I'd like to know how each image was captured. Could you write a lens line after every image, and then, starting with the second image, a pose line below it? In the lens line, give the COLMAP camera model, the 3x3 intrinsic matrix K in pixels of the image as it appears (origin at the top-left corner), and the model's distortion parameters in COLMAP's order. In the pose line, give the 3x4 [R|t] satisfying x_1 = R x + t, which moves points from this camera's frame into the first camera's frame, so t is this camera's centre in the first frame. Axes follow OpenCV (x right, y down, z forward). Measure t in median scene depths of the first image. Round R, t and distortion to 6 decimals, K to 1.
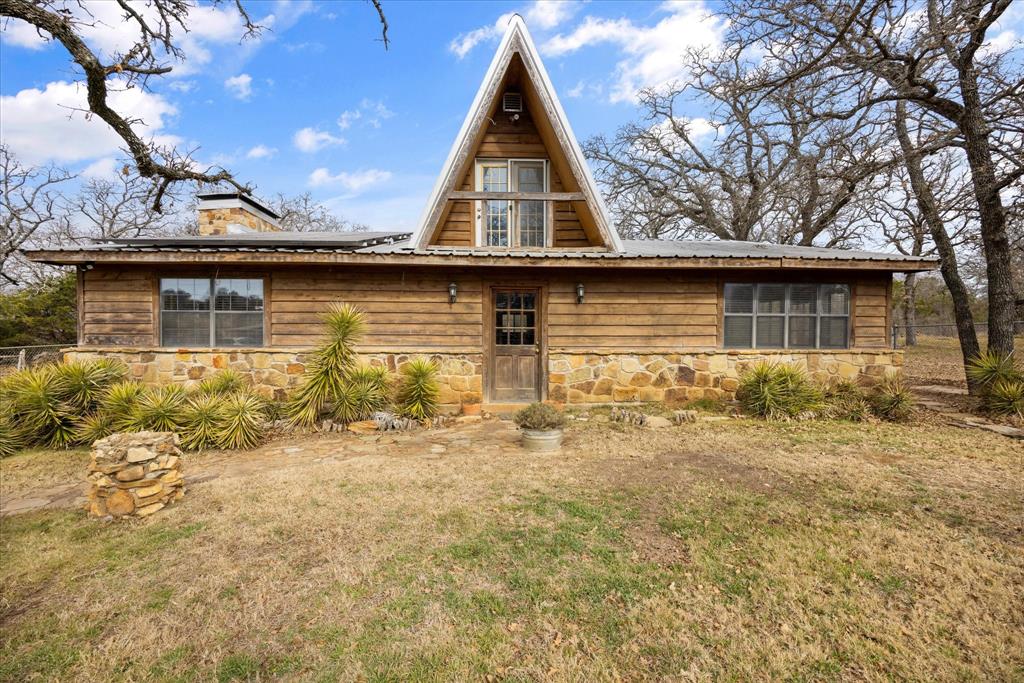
lens RADIAL K [[426.1, 0, 510.6], [0, 426.1, 337.7], [0, 0, 1]] dist [-0.017508, 0.000103]
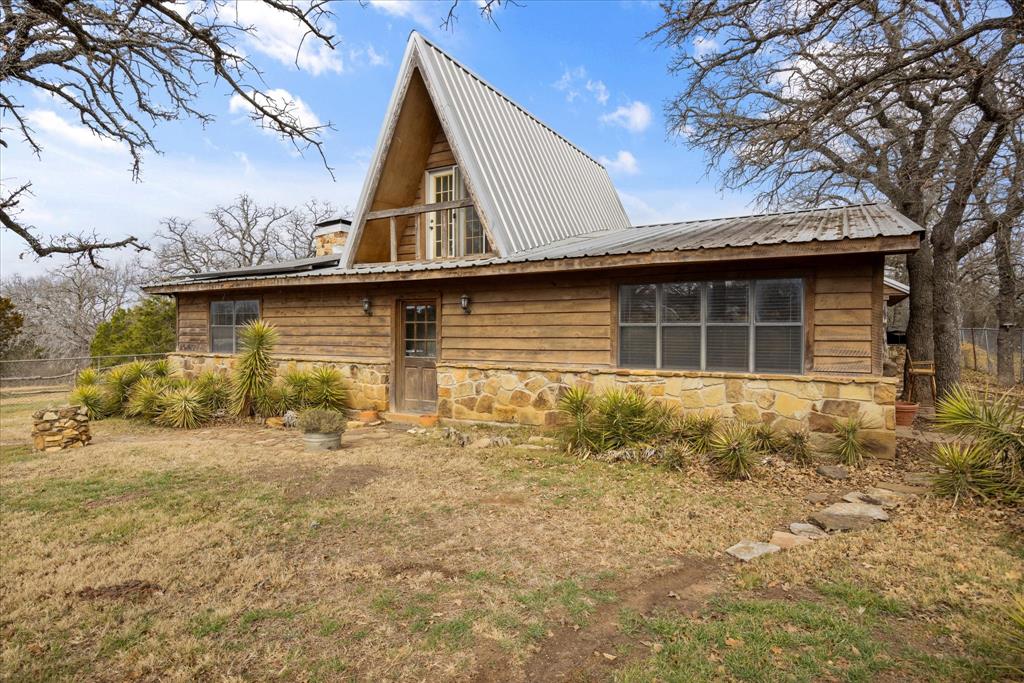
lens RADIAL K [[512.9, 0, 516.4], [0, 512.9, 340.7], [0, 0, 1]] dist [-0.006258, -0.001247]
pose [[0.867155, 0.006586, -0.497996, 0.832624], [-0.009659, 0.999947, -0.003594, -0.019267], [0.497945, 0.007926, 0.867172, 0.064176]]
